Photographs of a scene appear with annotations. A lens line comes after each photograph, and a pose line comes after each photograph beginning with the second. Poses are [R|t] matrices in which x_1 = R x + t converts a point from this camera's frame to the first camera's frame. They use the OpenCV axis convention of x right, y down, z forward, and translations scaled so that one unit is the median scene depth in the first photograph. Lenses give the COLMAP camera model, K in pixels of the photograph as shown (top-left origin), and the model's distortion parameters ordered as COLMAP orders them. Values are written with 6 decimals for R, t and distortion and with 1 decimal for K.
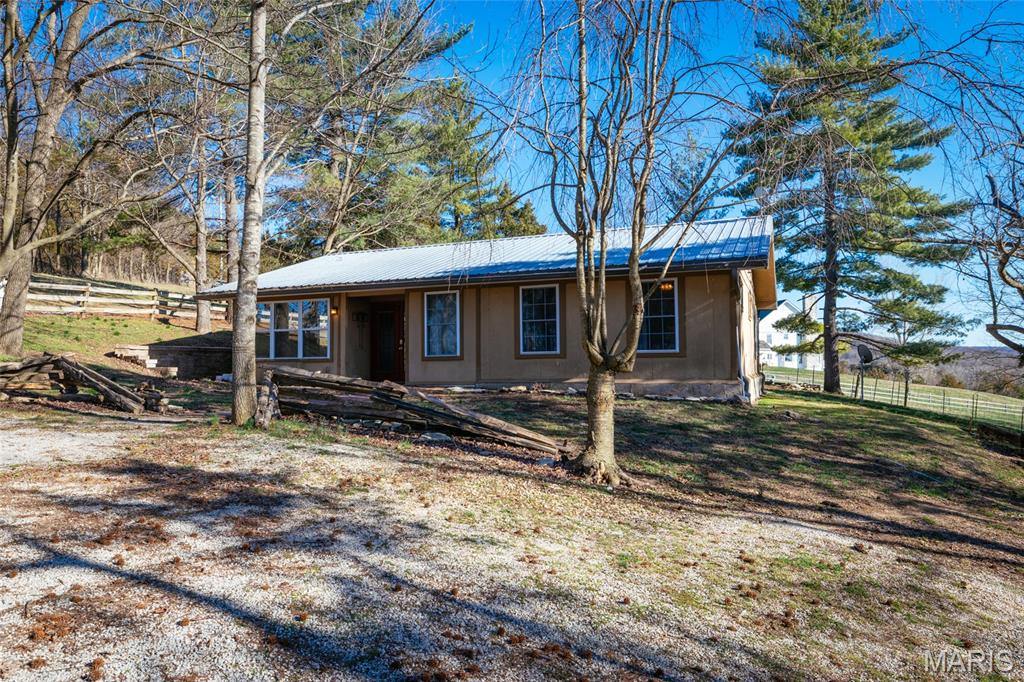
lens RADIAL K [[633.7, 0, 513.5], [0, 633.7, 344.2], [0, 0, 1]] dist [-0.002191, -0.000692]
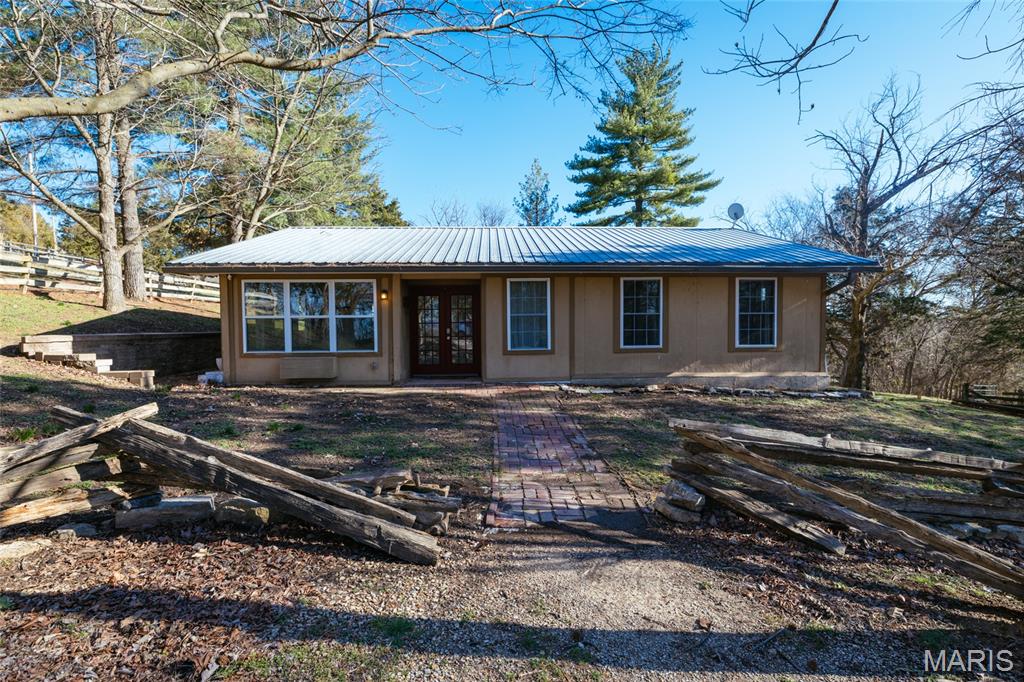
lens RADIAL K [[441.8, 0, 510.4], [0, 441.8, 337.7], [0, 0, 1]] dist [0.002010, 0.000064]
pose [[0.915339, -0.010377, 0.402550, -0.364671], [-0.012062, 0.998513, 0.053167, -0.029653], [-0.402503, -0.053521, 0.913853, 0.396791]]
